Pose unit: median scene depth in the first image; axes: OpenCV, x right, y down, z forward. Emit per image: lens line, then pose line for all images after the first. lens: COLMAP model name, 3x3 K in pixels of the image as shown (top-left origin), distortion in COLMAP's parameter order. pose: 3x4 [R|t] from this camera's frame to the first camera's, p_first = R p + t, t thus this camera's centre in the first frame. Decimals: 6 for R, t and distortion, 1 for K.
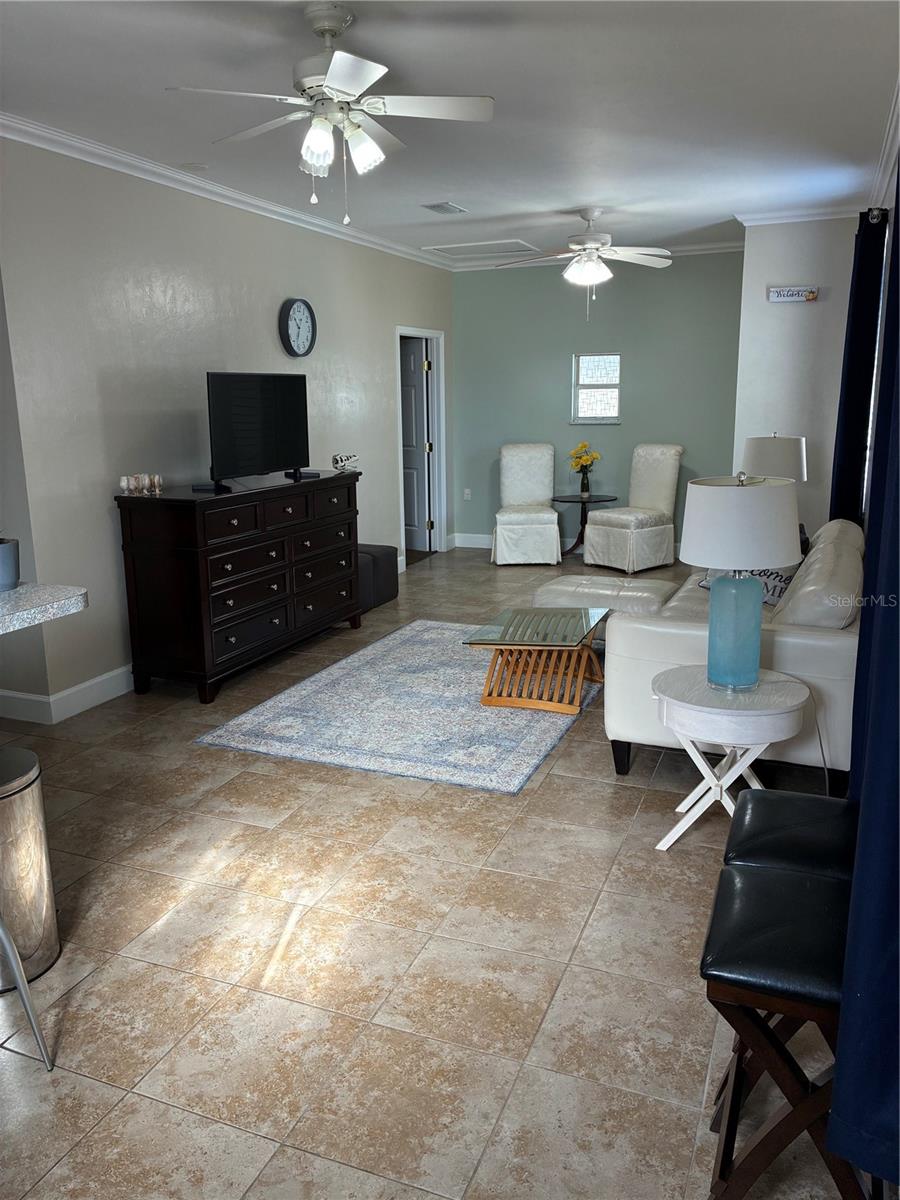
lens RADIAL K [[902.4, 0, 447.5], [0, 902.4, 601.3], [0, 0, 1]] dist [0.026077, -0.051613]
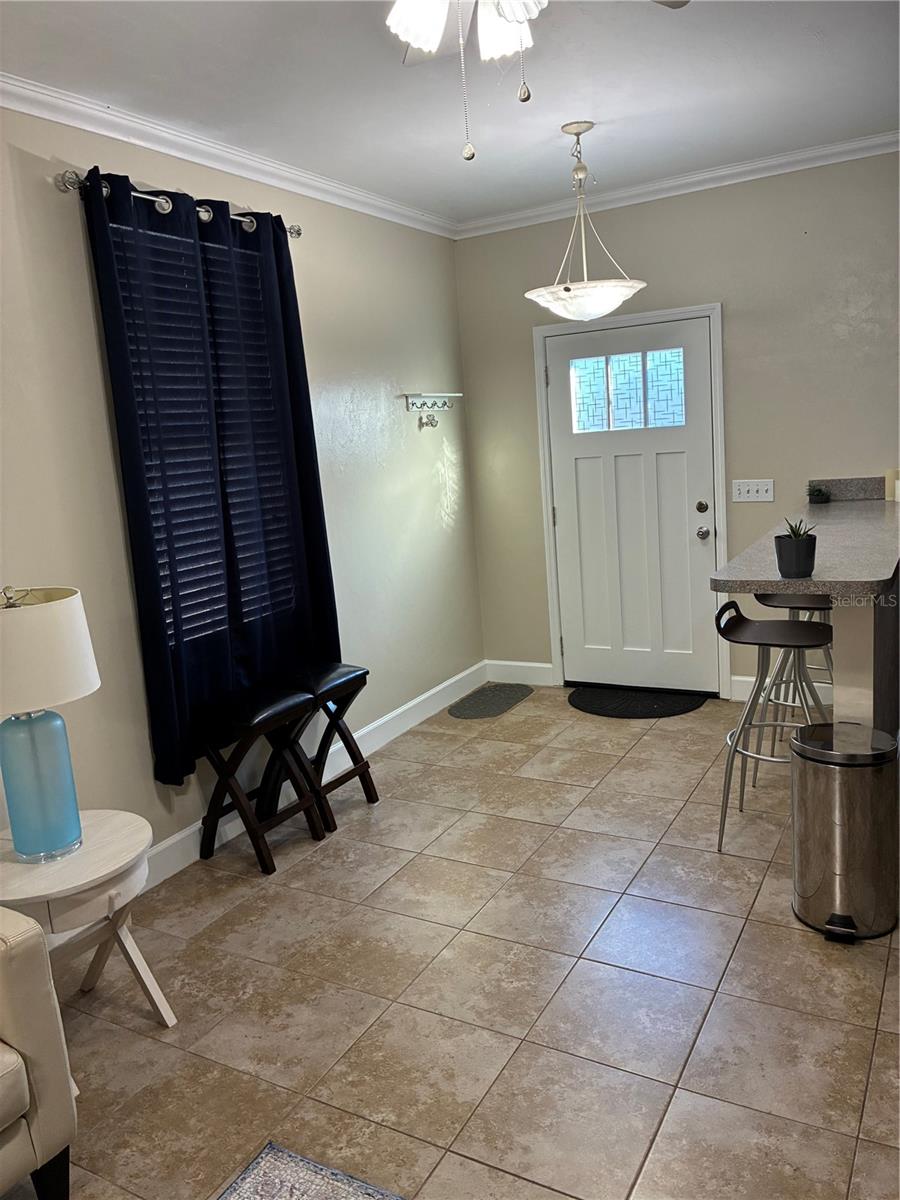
lens RADIAL K [[902.4, 0, 442.6], [0, 902.4, 591.3], [0, 0, 1]] dist [0.026077, -0.051613]
pose [[-0.986818, 0.070097, 0.145863, -0.096673], [0.122326, 0.913197, 0.388727, -0.232423], [-0.105953, 0.401445, -0.909734, 0.970417]]
